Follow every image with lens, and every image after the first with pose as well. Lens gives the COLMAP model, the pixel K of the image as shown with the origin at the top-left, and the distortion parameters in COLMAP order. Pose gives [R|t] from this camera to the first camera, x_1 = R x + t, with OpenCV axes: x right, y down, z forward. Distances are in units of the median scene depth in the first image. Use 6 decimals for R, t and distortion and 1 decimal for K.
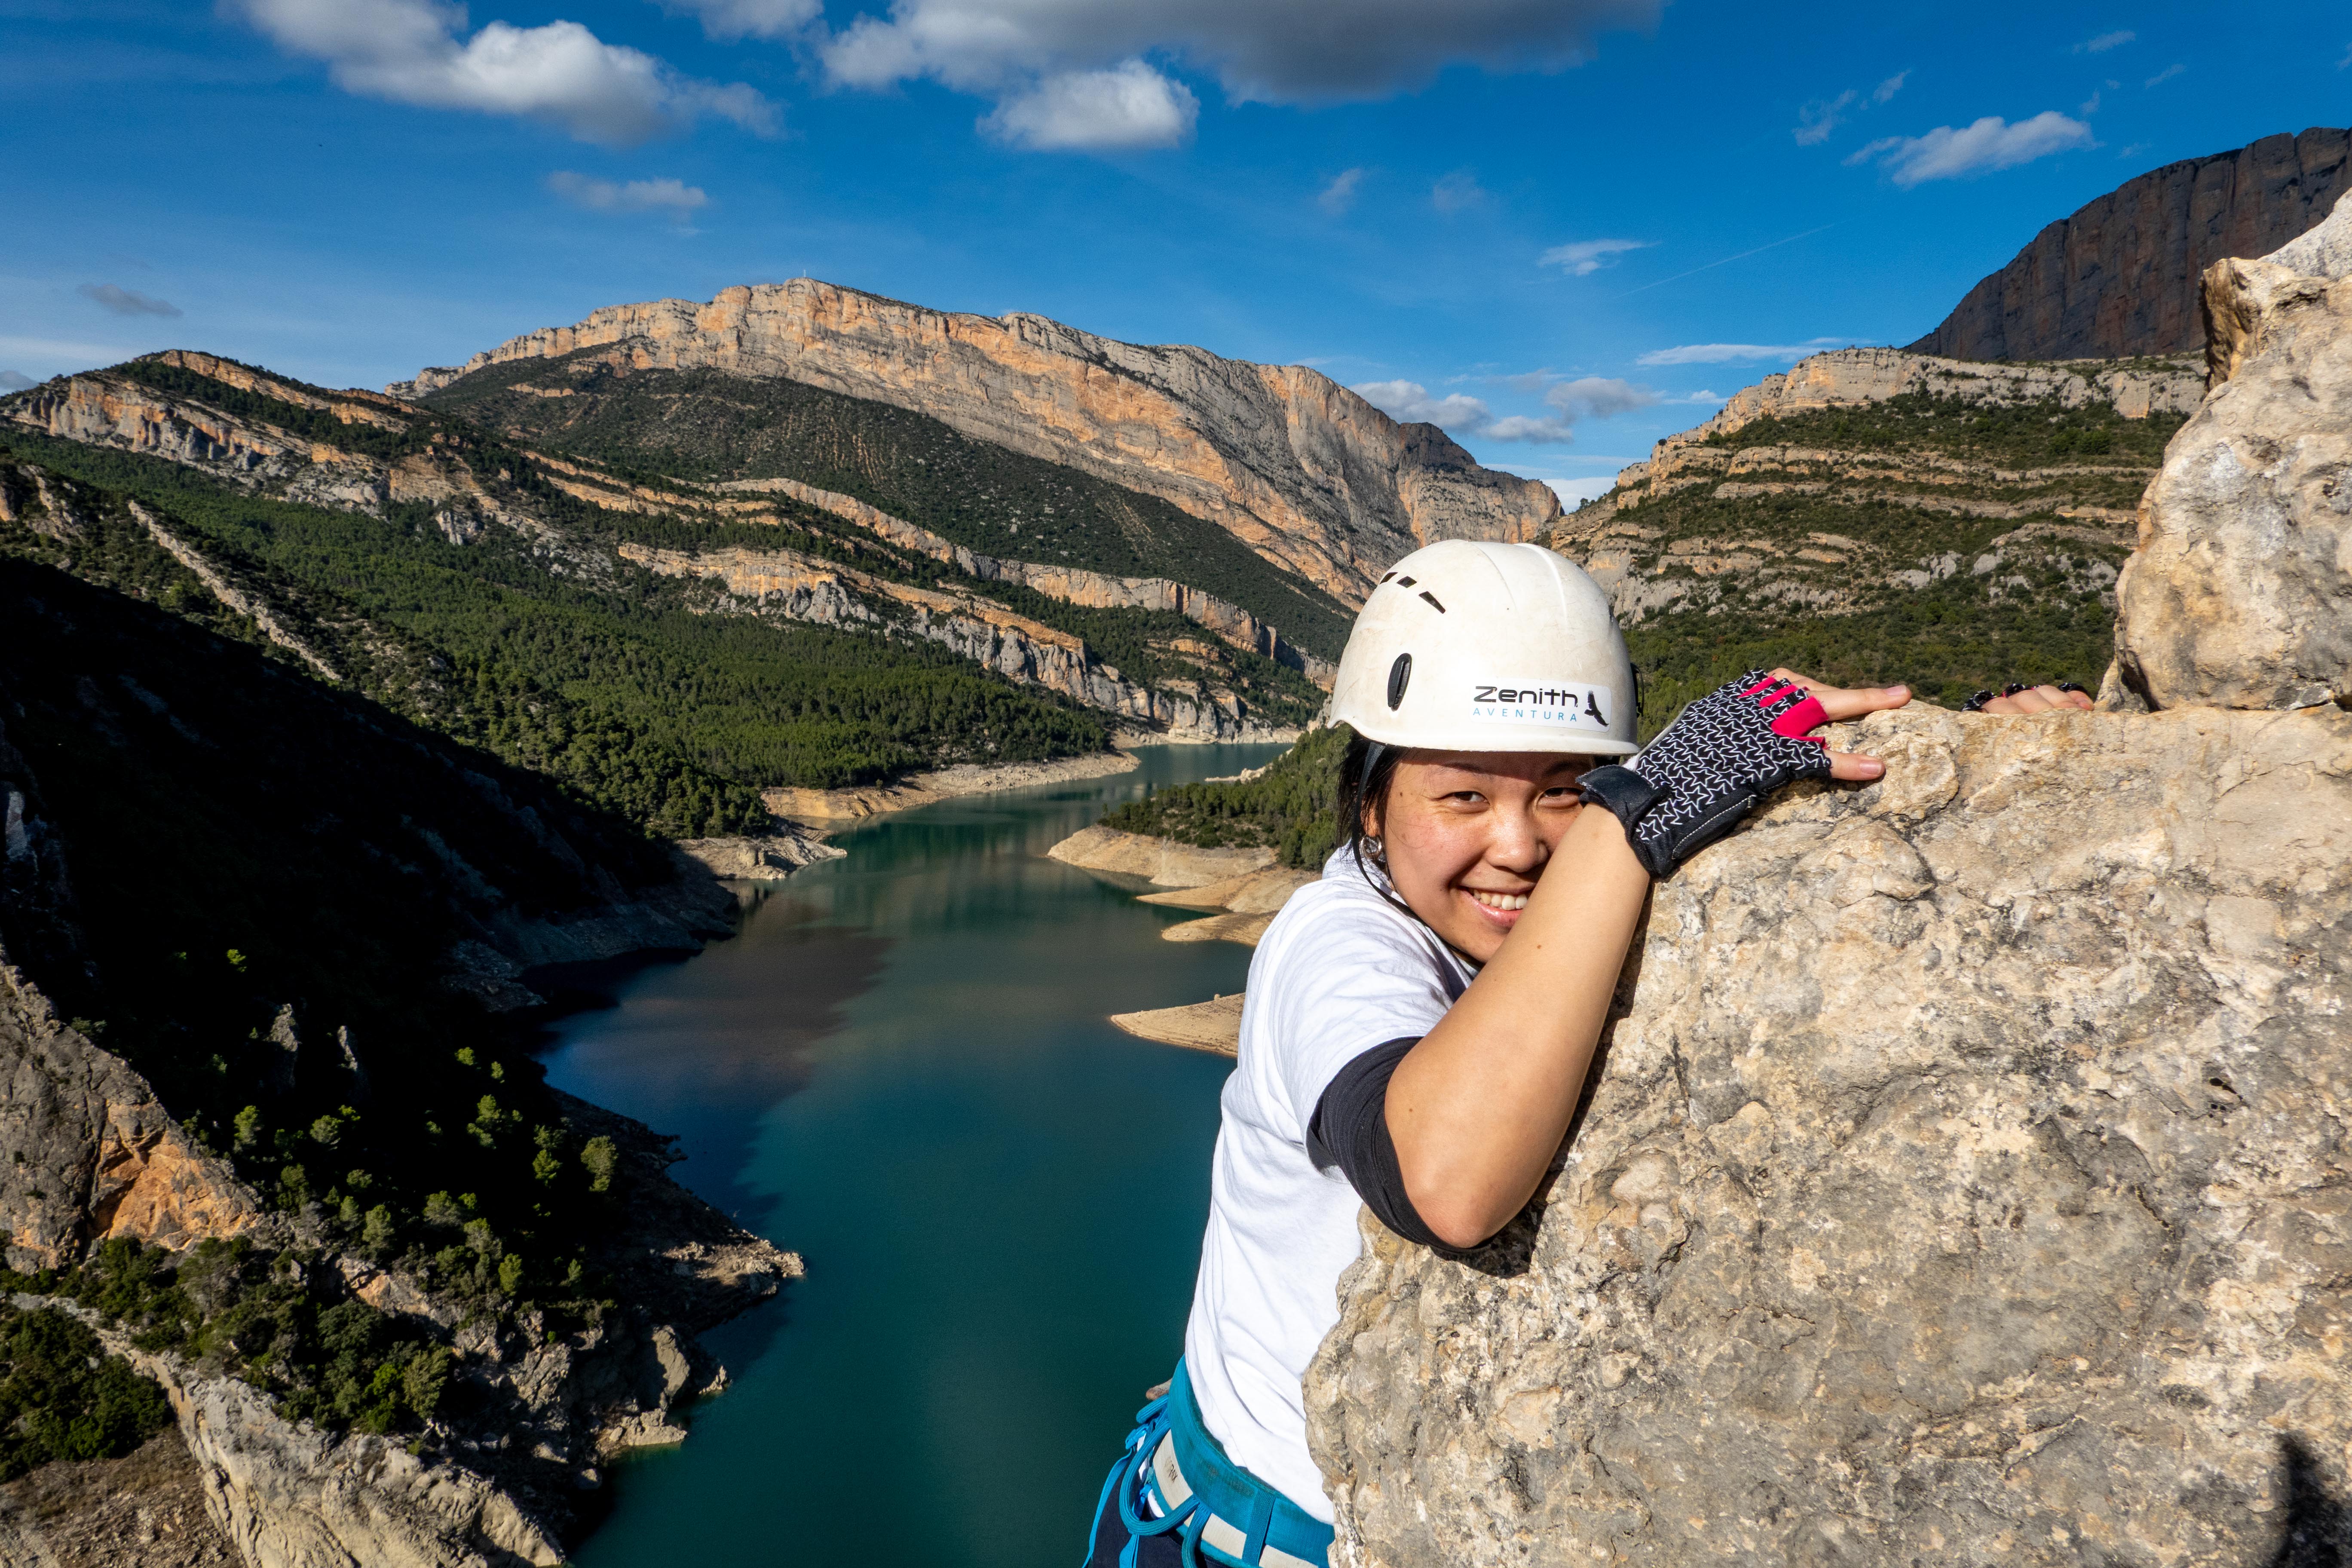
lens RADIAL K [[1581.7, 0, 1163.2], [0, 1581.7, 784.3], [0, 0, 1]] dist [-0.000918, -0.001936]
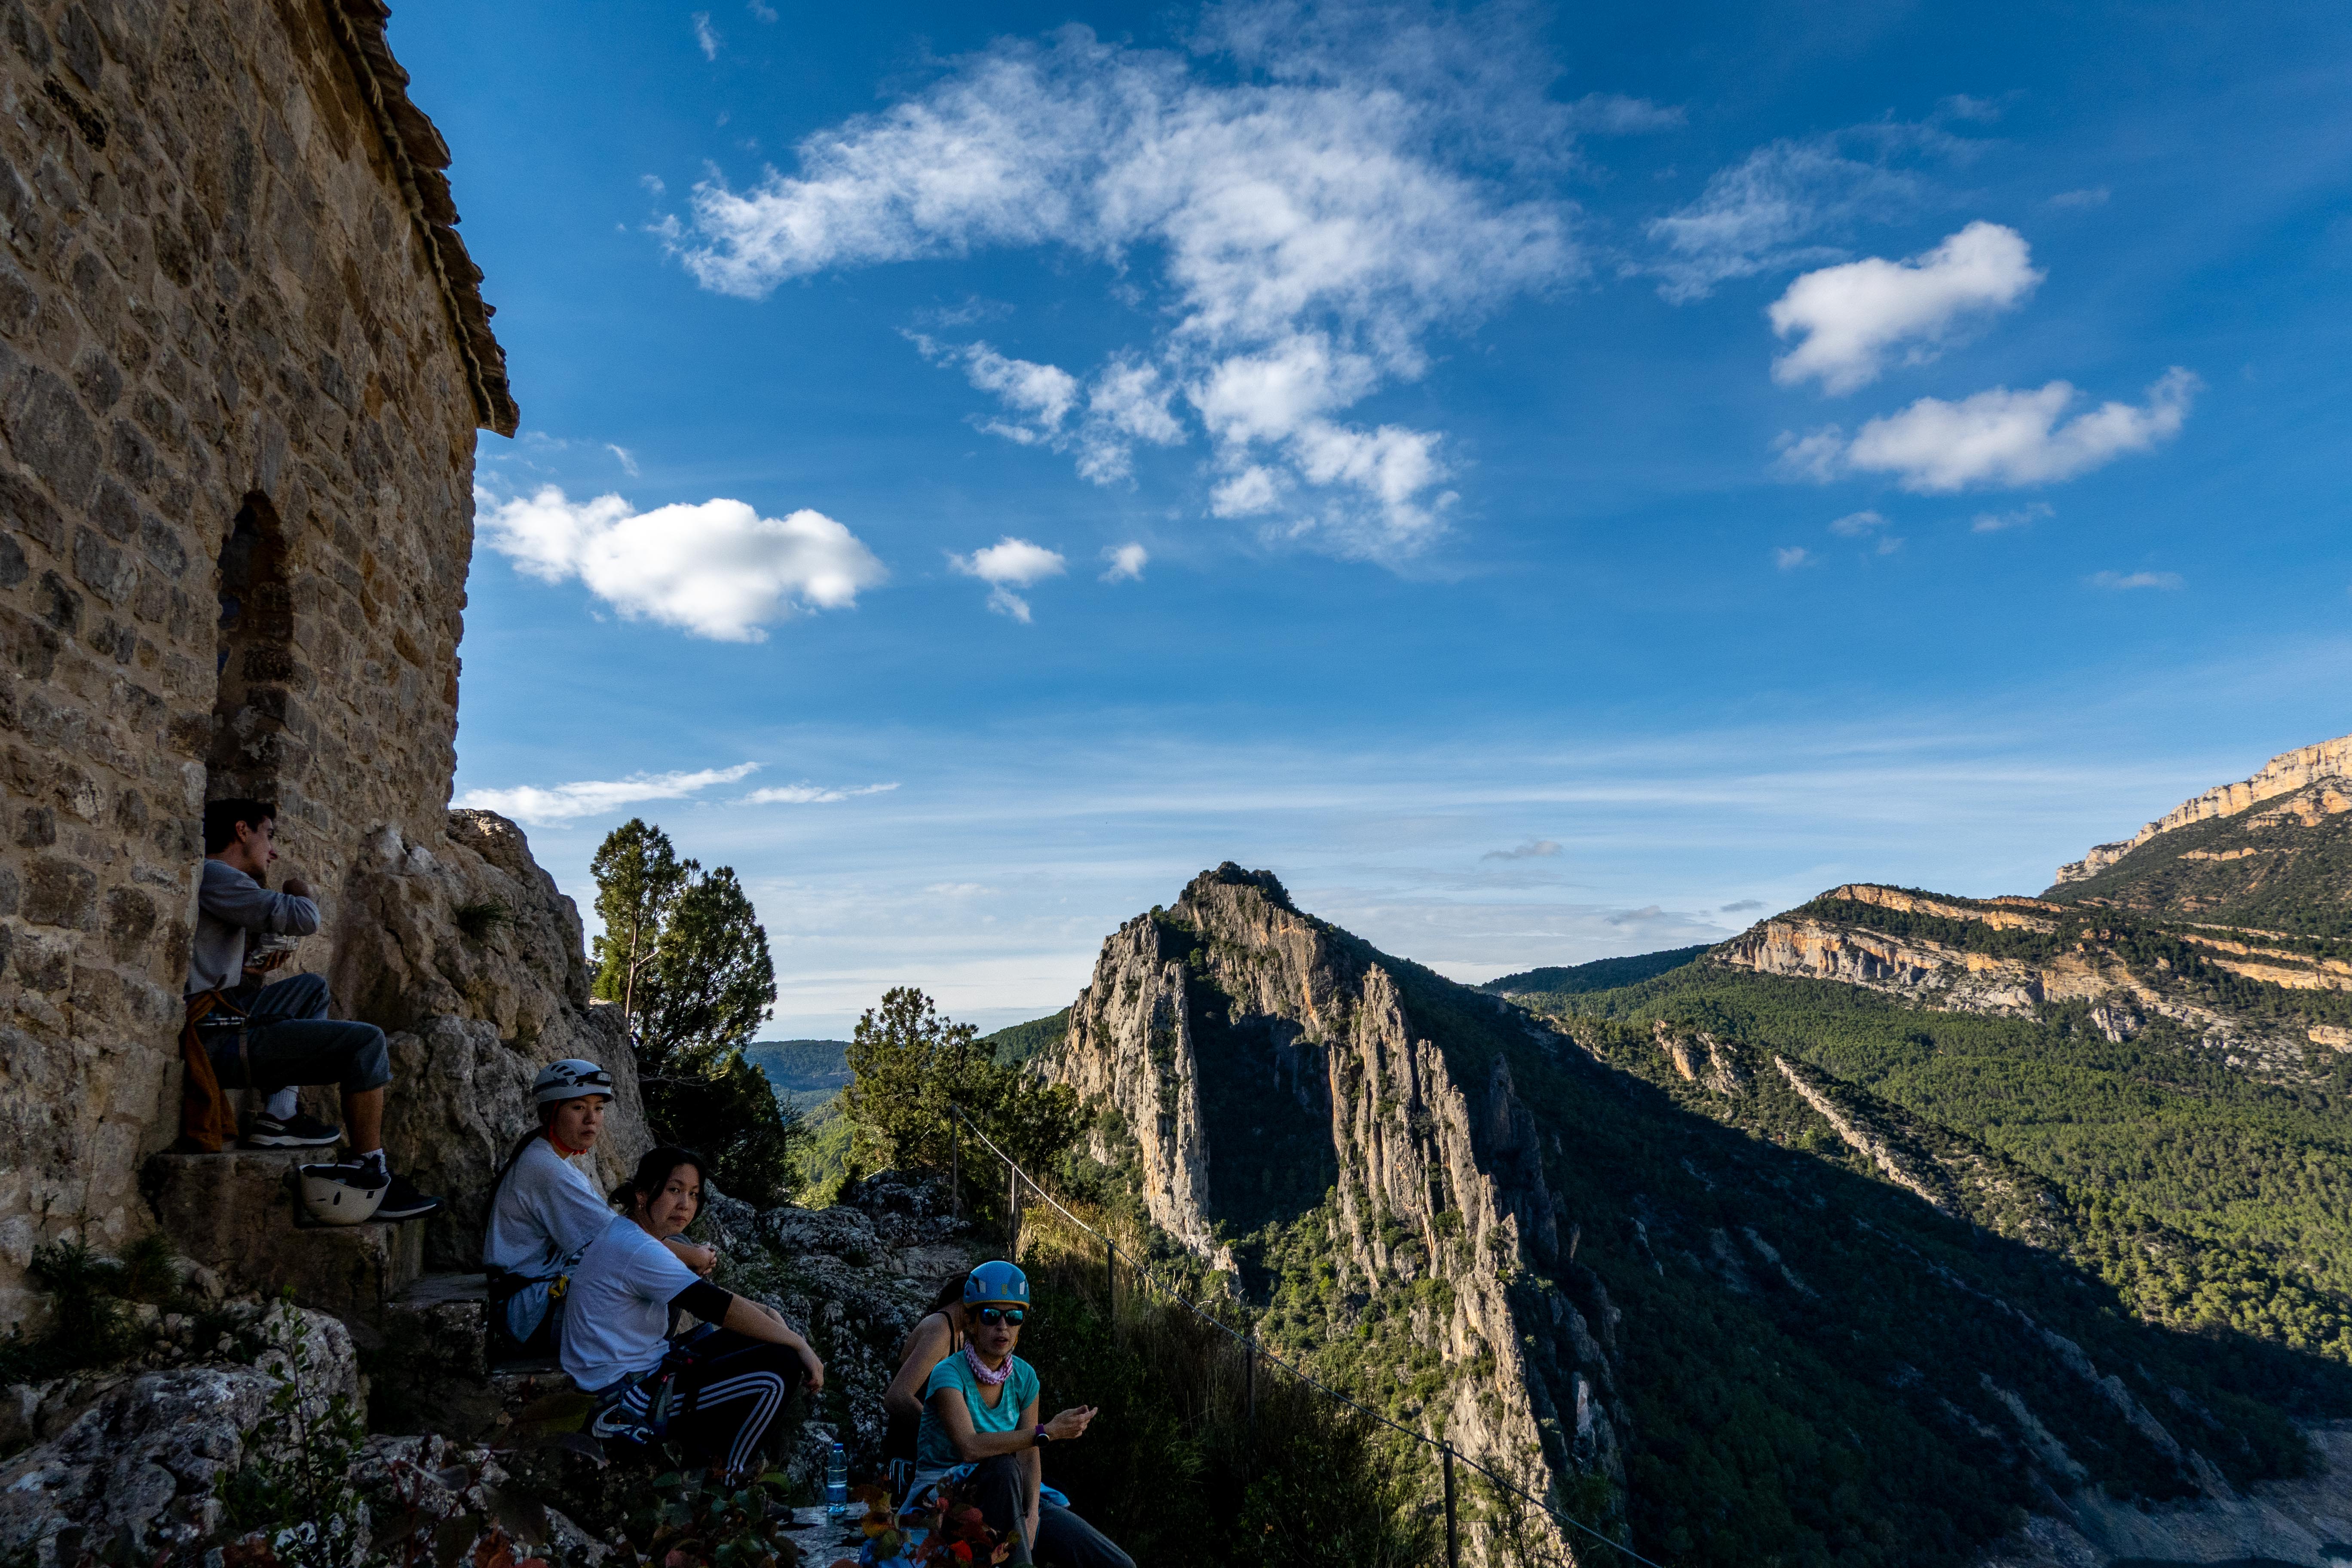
lens RADIAL K [[1581.7, 0, 1166.1], [0, 1581.7, 782.0], [0, 0, 1]] dist [-0.000918, -0.001936]
pose [[0.547658, -0.197626, -0.813028, 0.108342], [-0.045720, 0.963185, -0.264922, -0.040437], [0.835452, 0.182258, 0.518461, -0.045839]]
